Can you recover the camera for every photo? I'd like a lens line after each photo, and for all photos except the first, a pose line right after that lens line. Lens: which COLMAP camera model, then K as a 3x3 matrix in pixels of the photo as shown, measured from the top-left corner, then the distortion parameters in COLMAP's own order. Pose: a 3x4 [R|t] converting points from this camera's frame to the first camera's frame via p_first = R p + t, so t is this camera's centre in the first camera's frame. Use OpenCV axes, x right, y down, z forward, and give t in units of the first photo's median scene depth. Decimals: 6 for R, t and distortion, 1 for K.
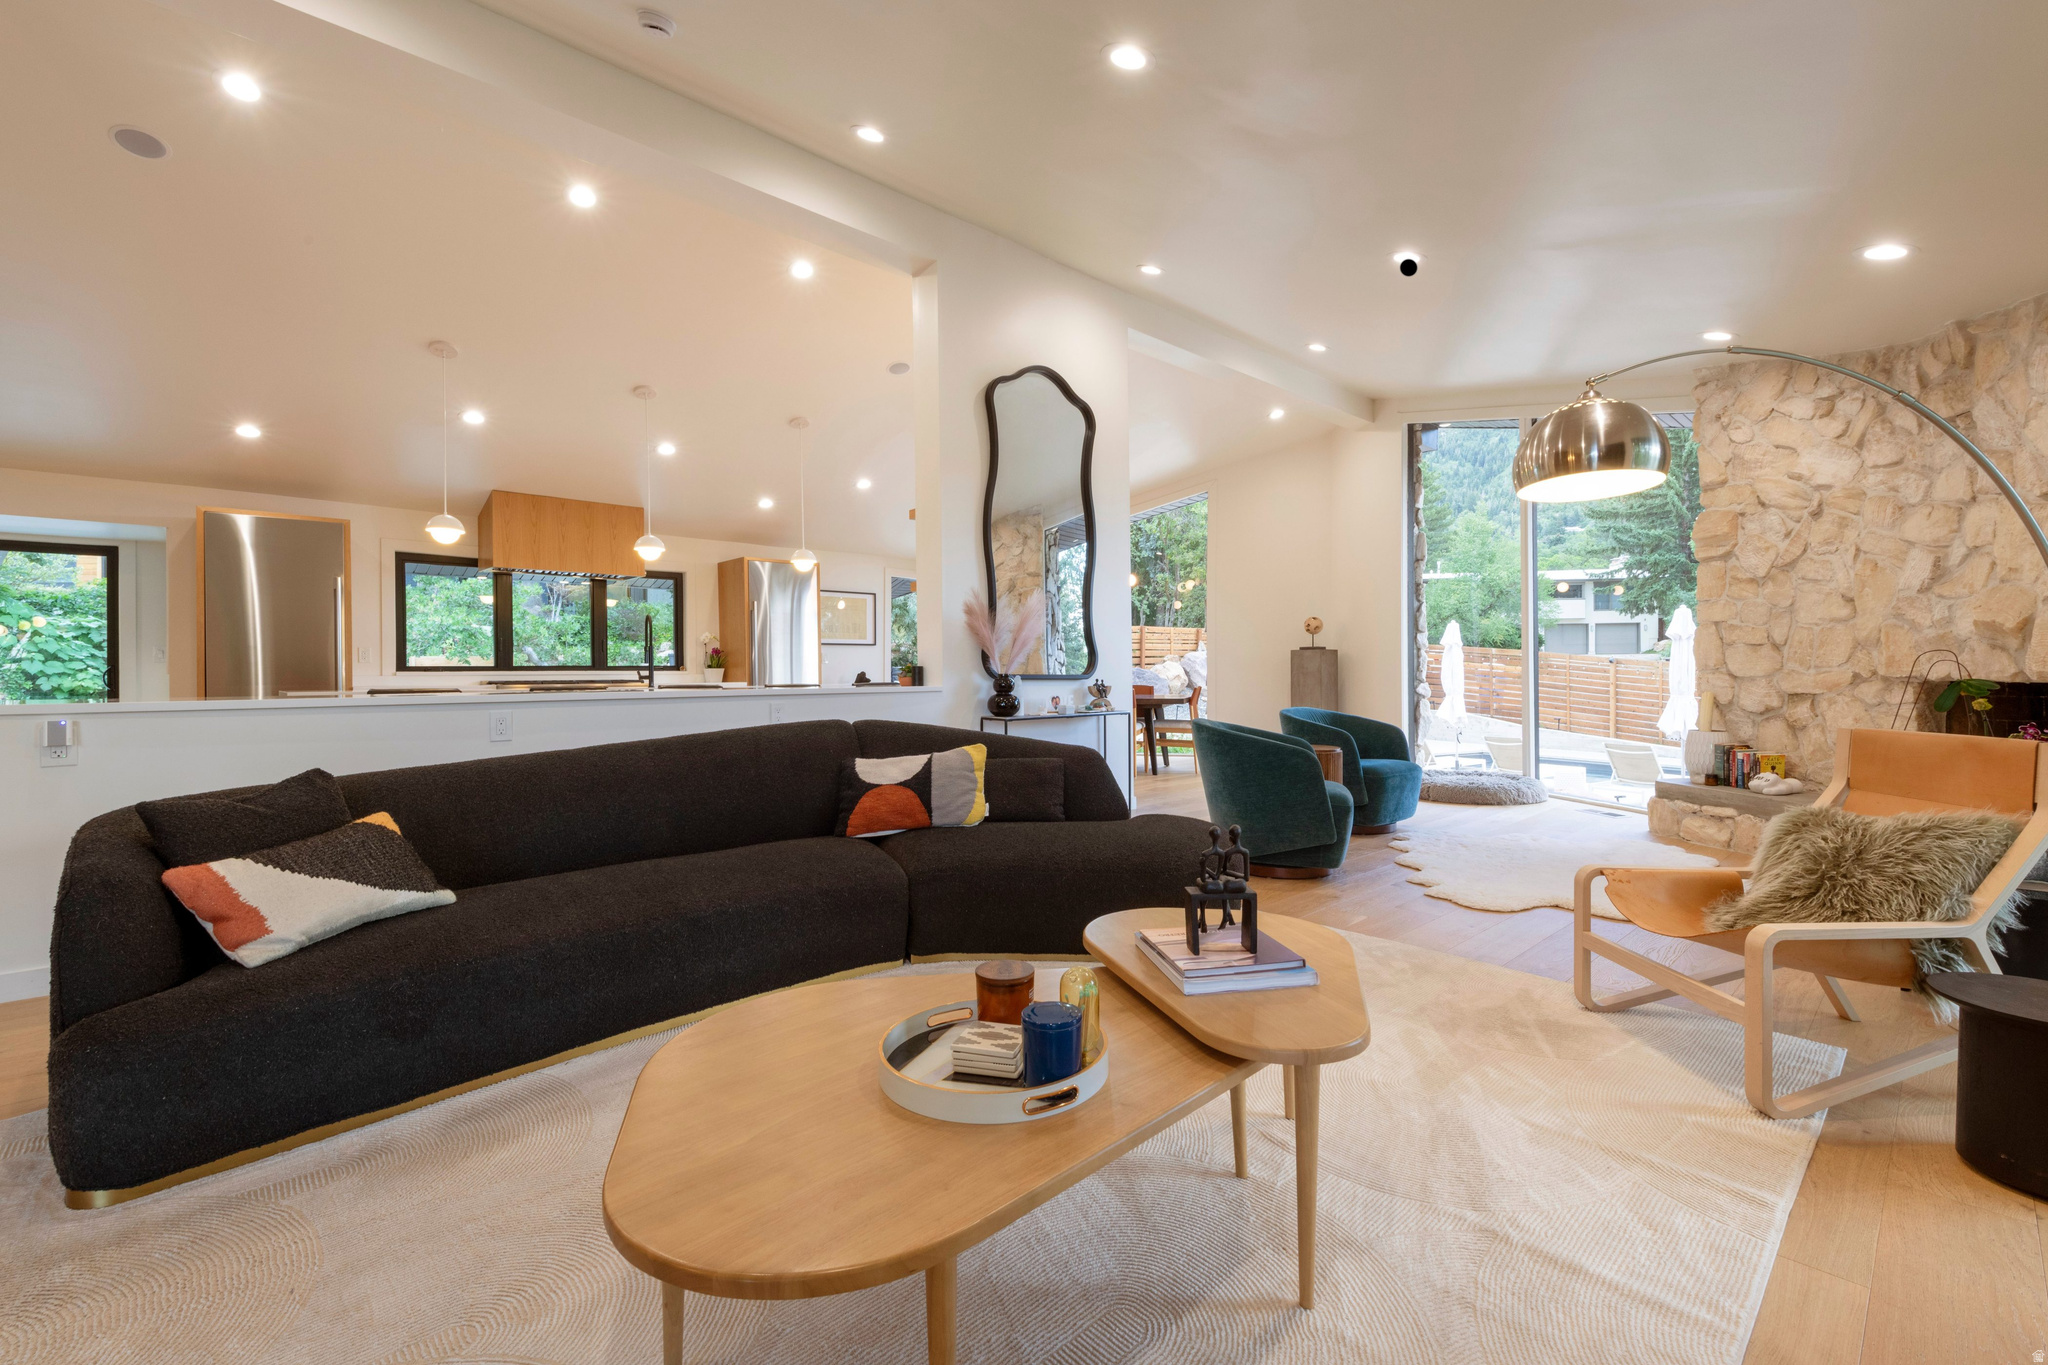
lens RADIAL K [[891.6, 0, 1013.4], [0, 891.6, 682.9], [0, 0, 1]] dist [-0.000382, 0.000087]
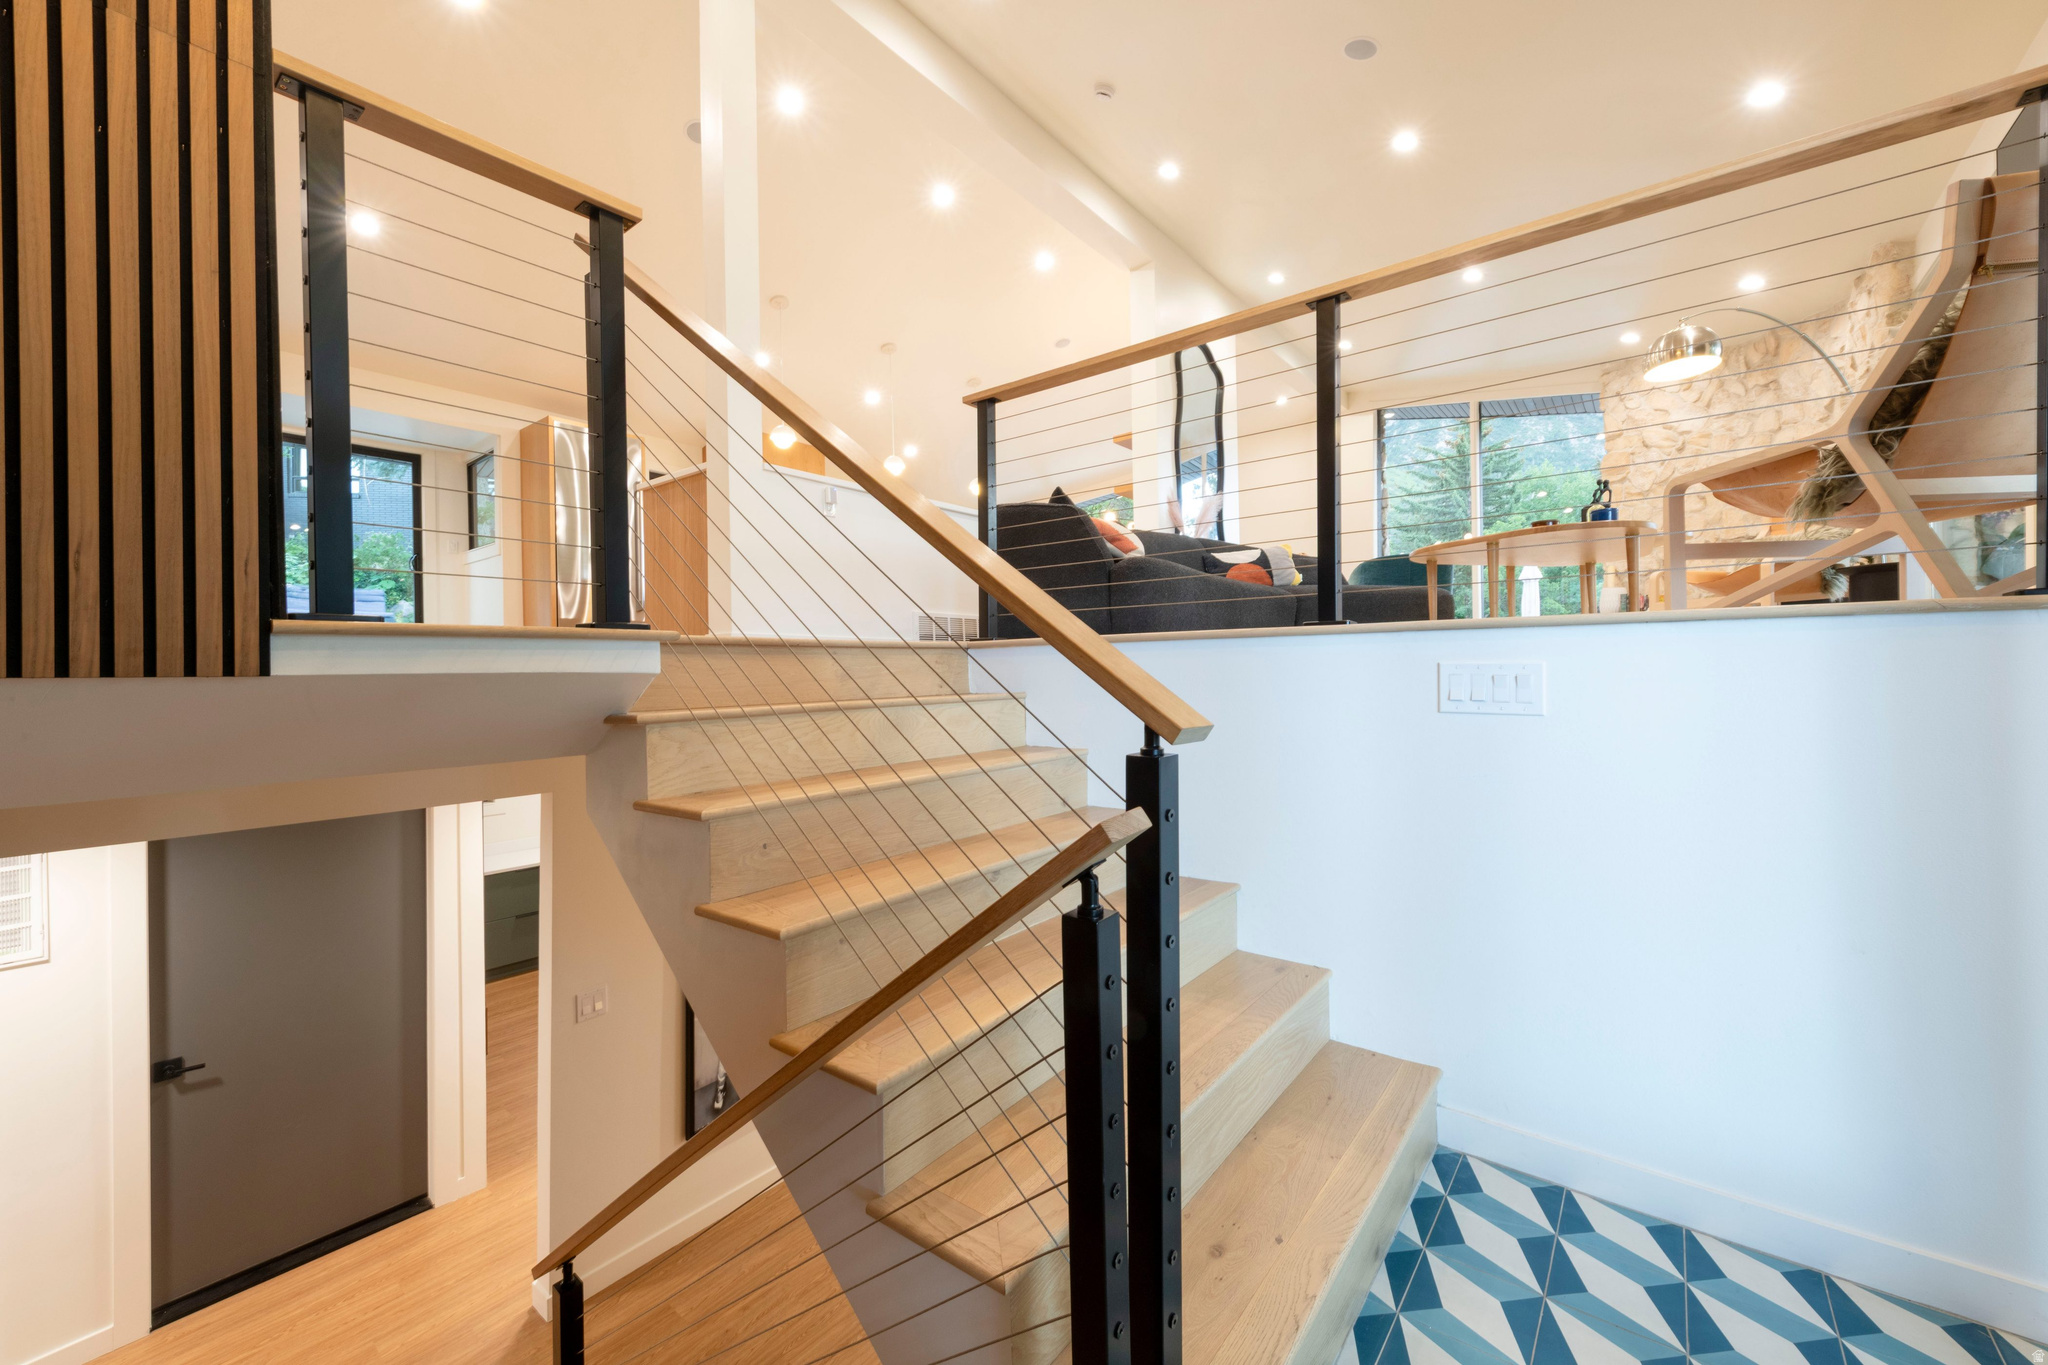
lens RADIAL K [[803.3, 0, 1023.7], [0, 803.3, 676.7], [0, 0, 1]] dist [0.005105, -0.001138]
pose [[0.988159, -0.007510, 0.153250, -0.651030], [0.007887, 0.999967, -0.001851, 0.273402], [-0.153231, 0.003038, 0.988186, -0.353429]]
